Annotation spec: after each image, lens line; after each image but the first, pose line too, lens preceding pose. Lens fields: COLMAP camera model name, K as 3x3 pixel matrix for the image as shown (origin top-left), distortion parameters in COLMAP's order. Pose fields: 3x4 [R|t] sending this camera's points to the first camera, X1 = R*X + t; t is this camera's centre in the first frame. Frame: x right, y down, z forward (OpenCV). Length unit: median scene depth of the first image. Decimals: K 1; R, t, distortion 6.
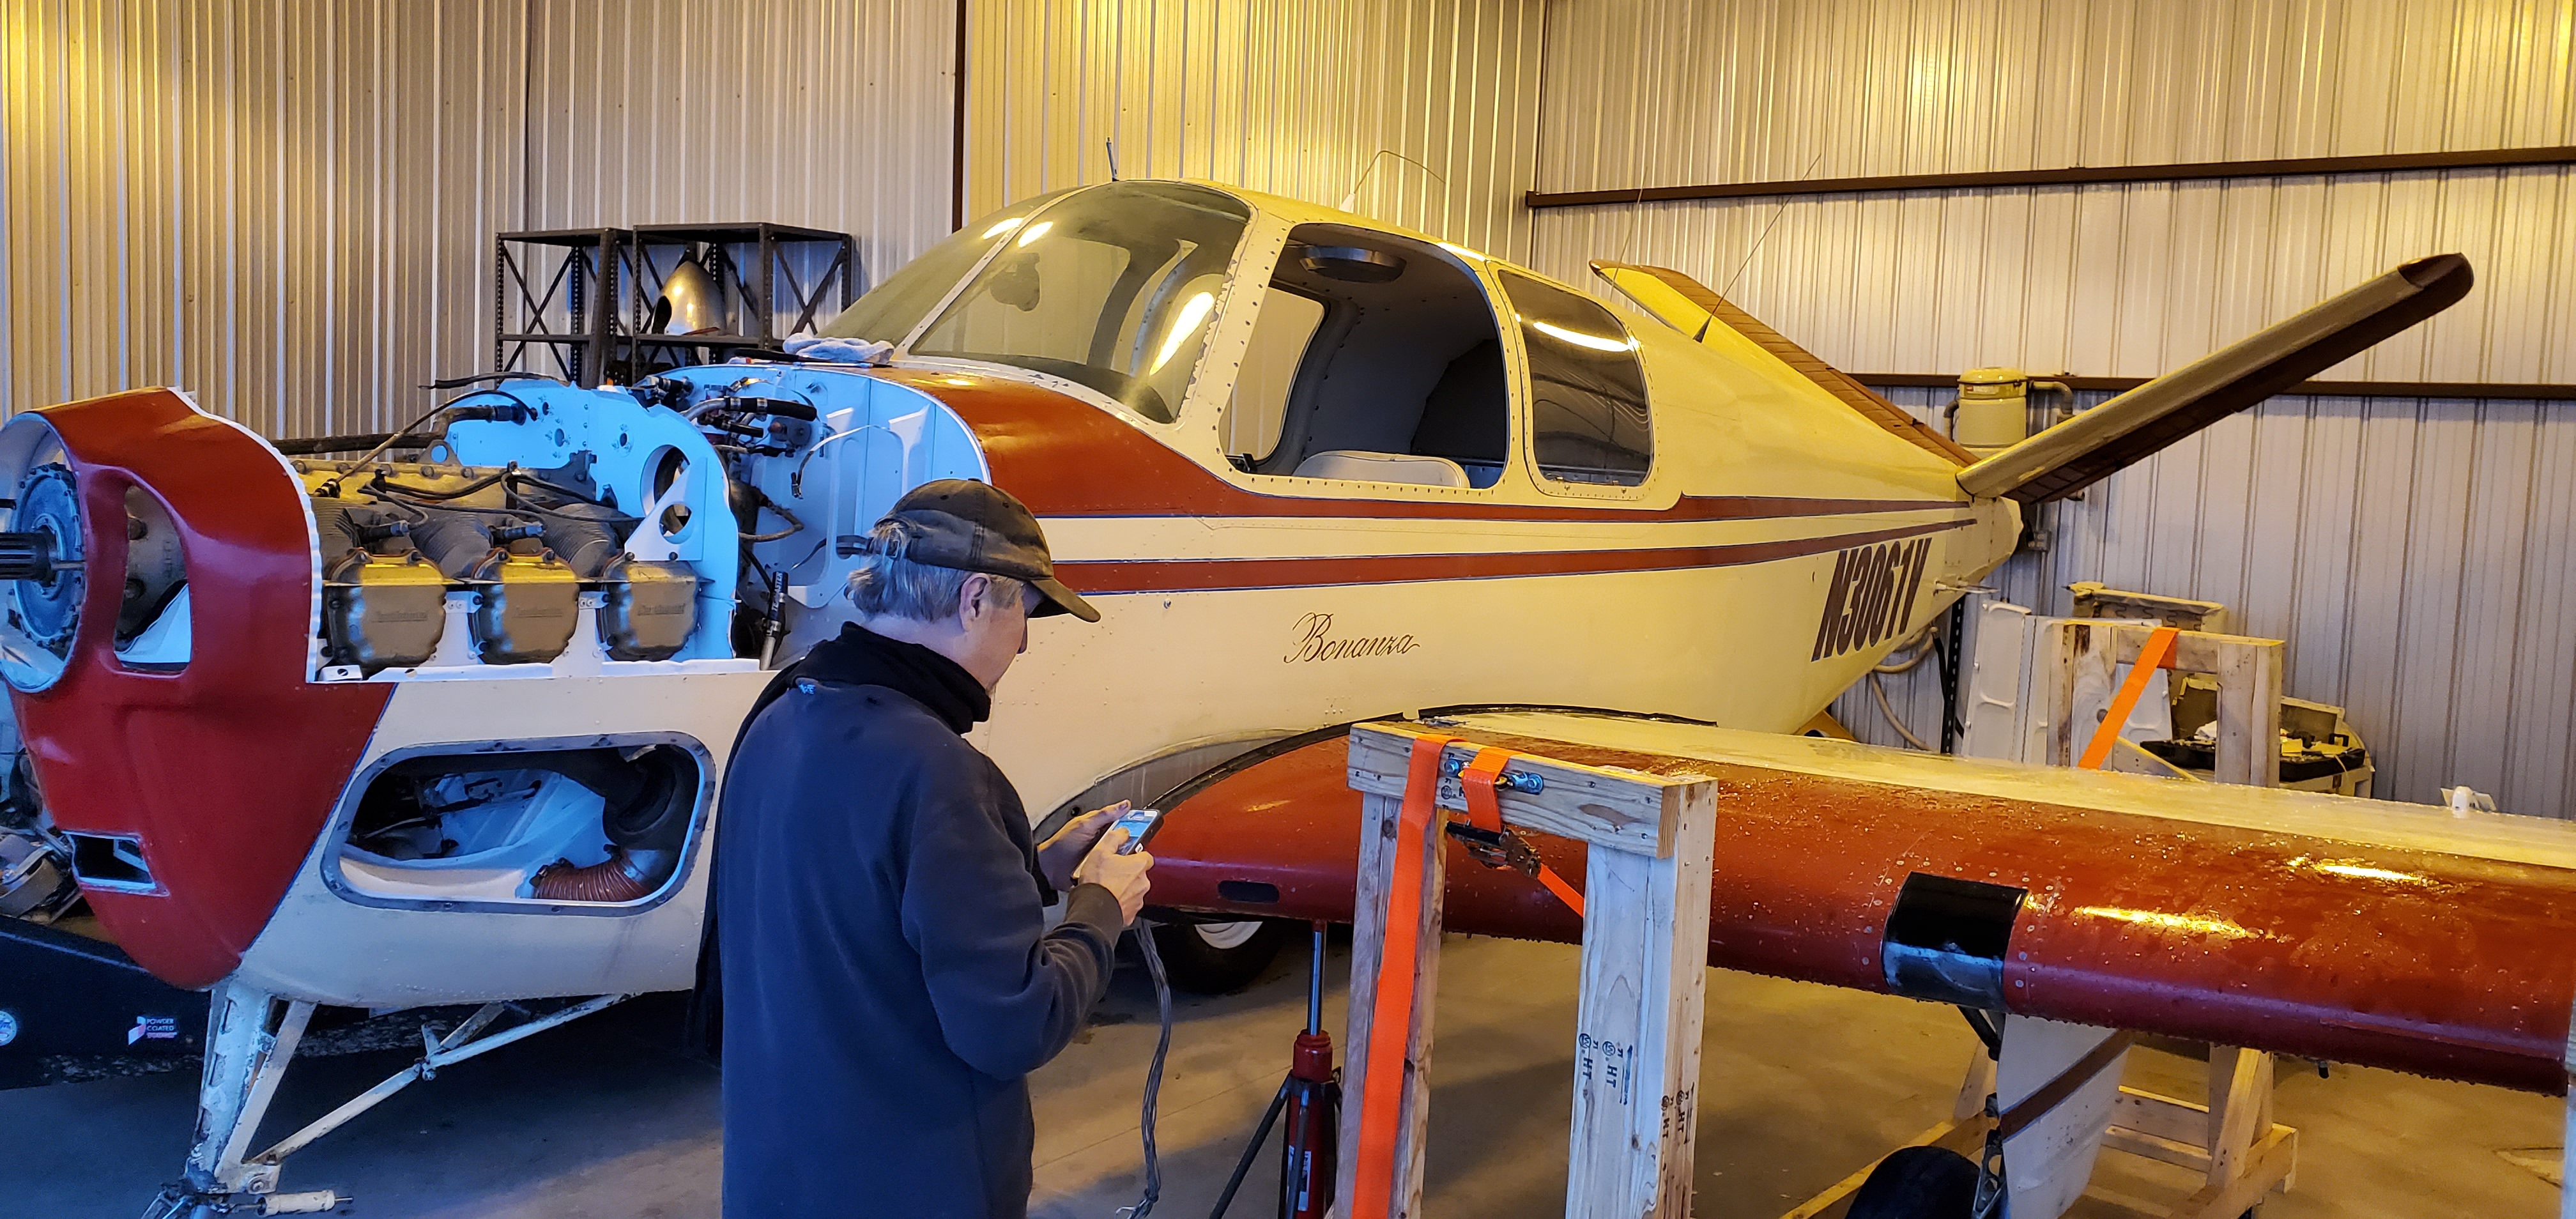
lens RADIAL K [[2026.8, 0, 1277.9], [0, 2026.8, 640.8], [0, 0, 1]] dist [0.079860, -0.137481]
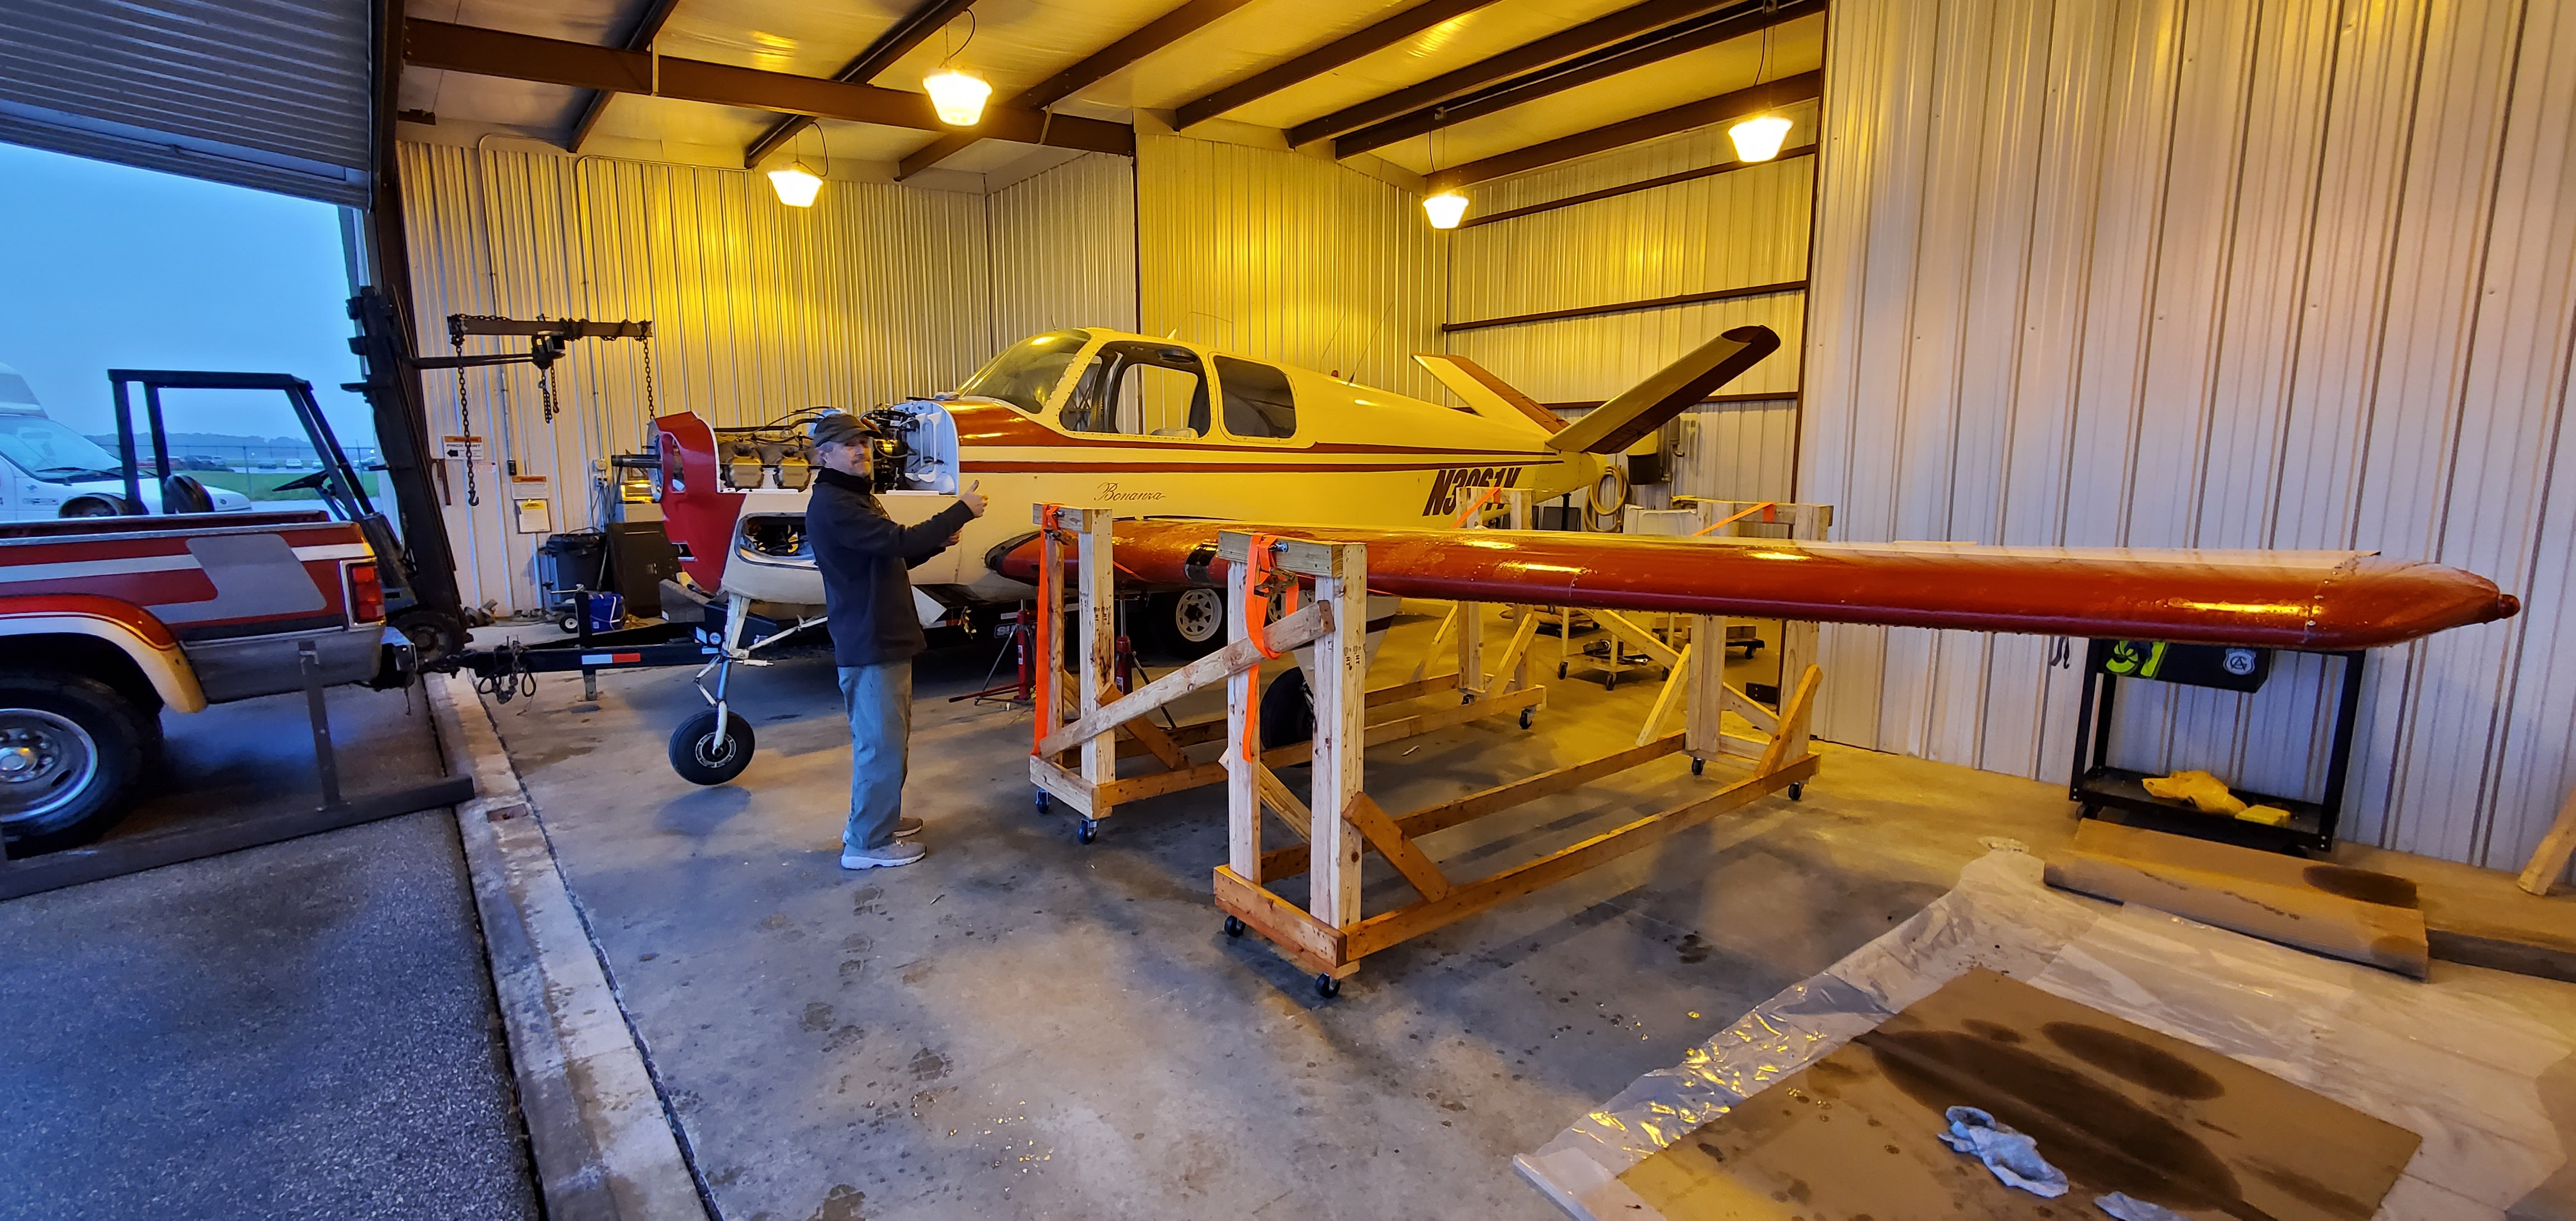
lens RADIAL K [[1029.3, 0, 1254.4], [0, 1029.3, 598.3], [0, 0, 1]] dist [0.000324, -0.000048]
pose [[0.974394, -0.007233, -0.224731, 0.527338], [0.013731, 0.999531, 0.027363, 0.108480], [0.224427, -0.029748, 0.974037, -0.327073]]
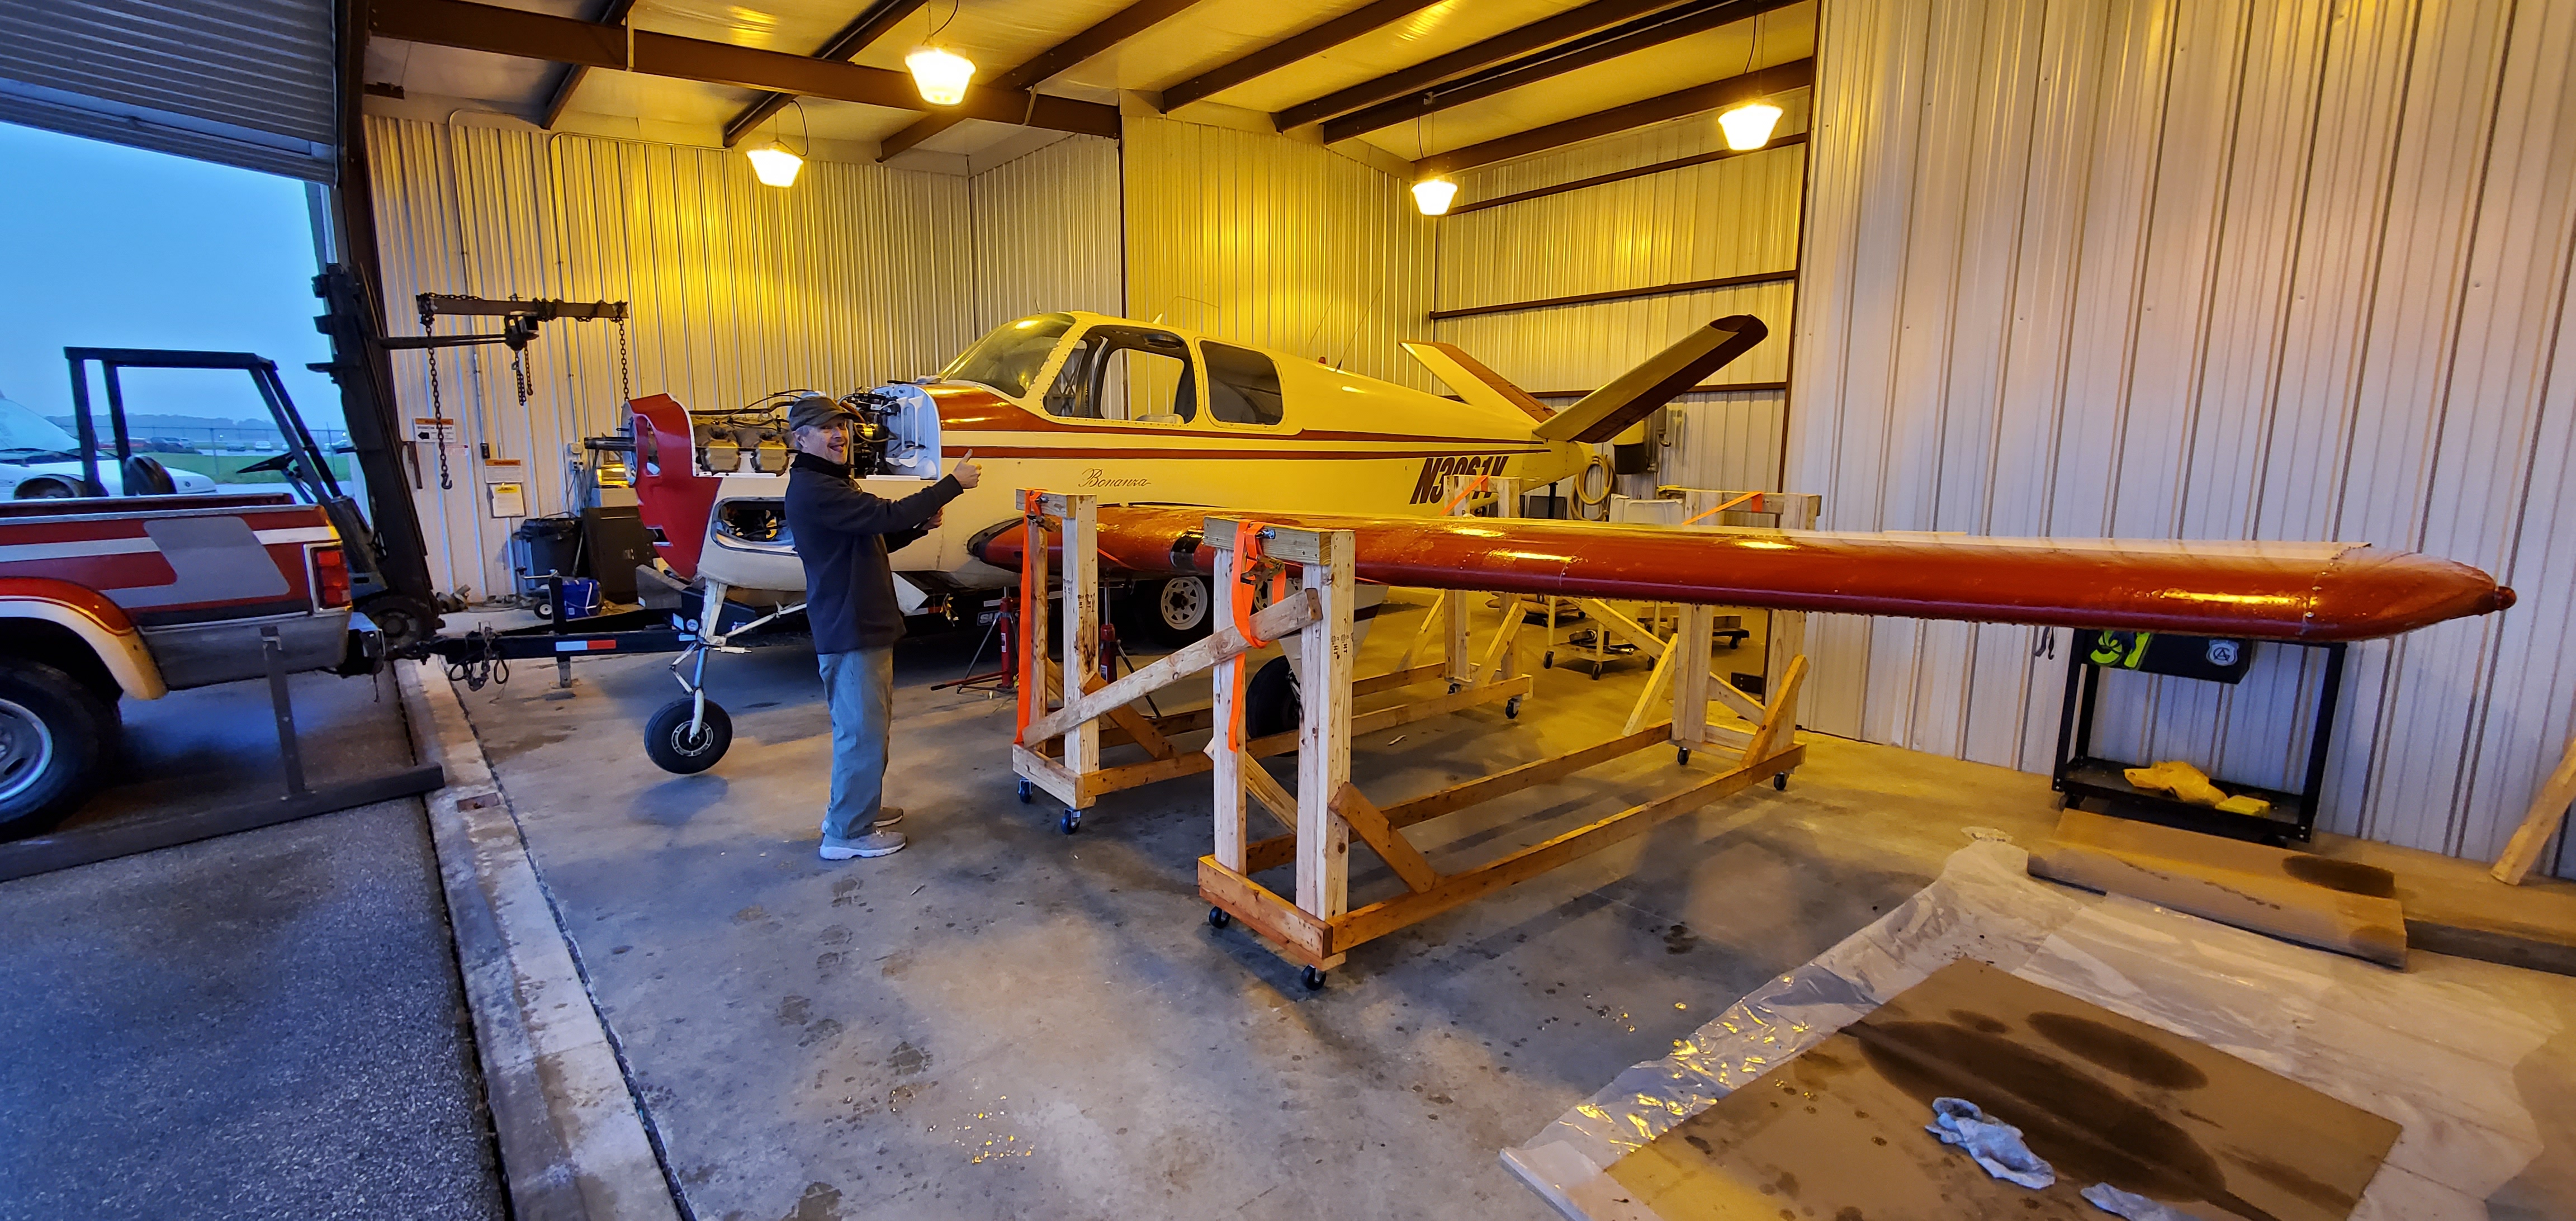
lens RADIAL K [[1029.3, 0, 1254.4], [0, 1029.3, 598.3], [0, 0, 1]] dist [0.000324, -0.000048]
pose [[0.977489, -0.001368, -0.210984, 0.523772], [0.009742, 0.999205, 0.038653, 0.109559], [0.210763, -0.039838, 0.976725, -0.314888]]
